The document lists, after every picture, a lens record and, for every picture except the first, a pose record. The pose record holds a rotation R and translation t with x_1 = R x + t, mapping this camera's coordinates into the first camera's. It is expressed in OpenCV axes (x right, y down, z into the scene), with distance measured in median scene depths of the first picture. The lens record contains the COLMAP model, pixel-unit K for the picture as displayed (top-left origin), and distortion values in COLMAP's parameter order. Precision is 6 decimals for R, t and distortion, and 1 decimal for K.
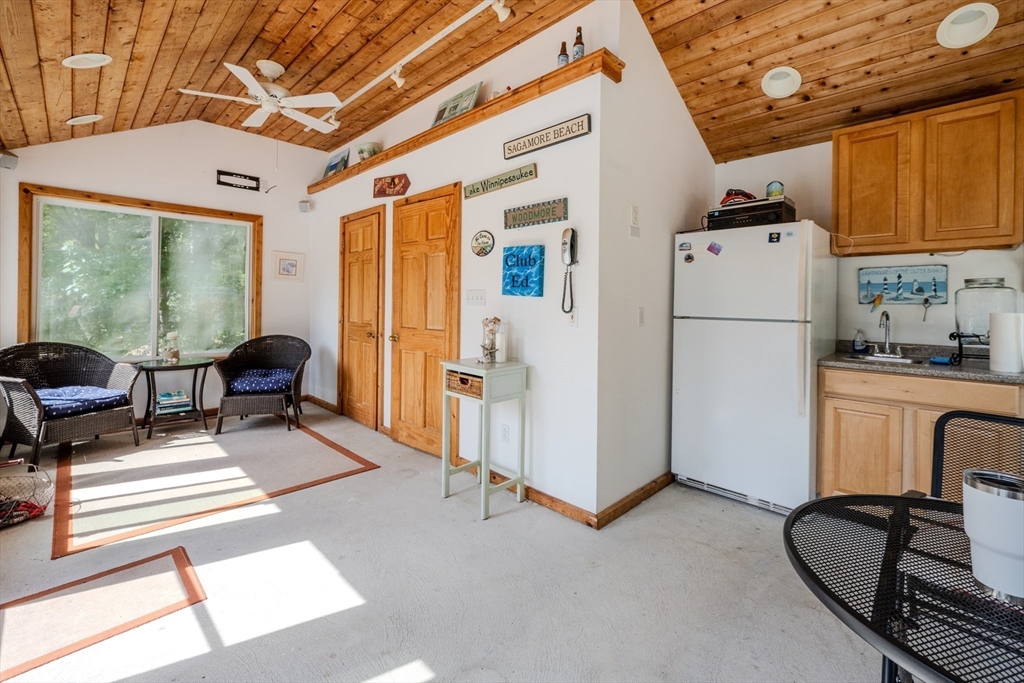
lens RADIAL K [[433.2, 0, 528.7], [0, 433.2, 302.7], [0, 0, 1]] dist [0.003263, -0.000049]
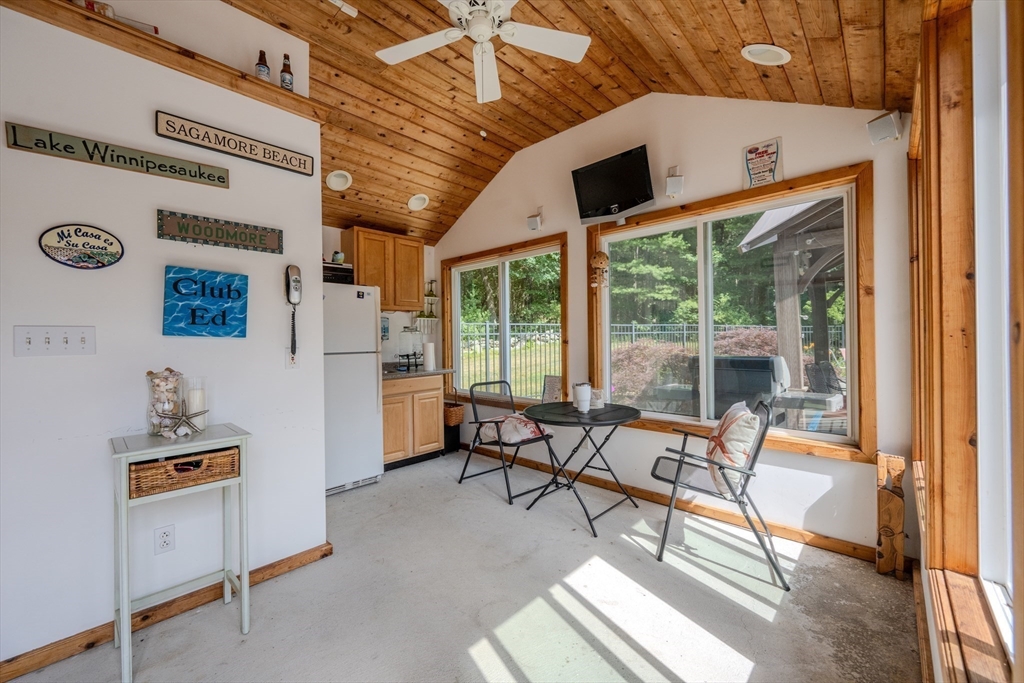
lens RADIAL K [[403.6, 0, 513.1], [0, 403.6, 337.8], [0, 0, 1]] dist [0.006672, -0.000185]
pose [[-0.013700, -0.008970, 0.999866, -0.735581], [0.016471, 0.999822, 0.009195, -0.011587], [-0.999770, 0.016595, -0.013550, 0.487551]]
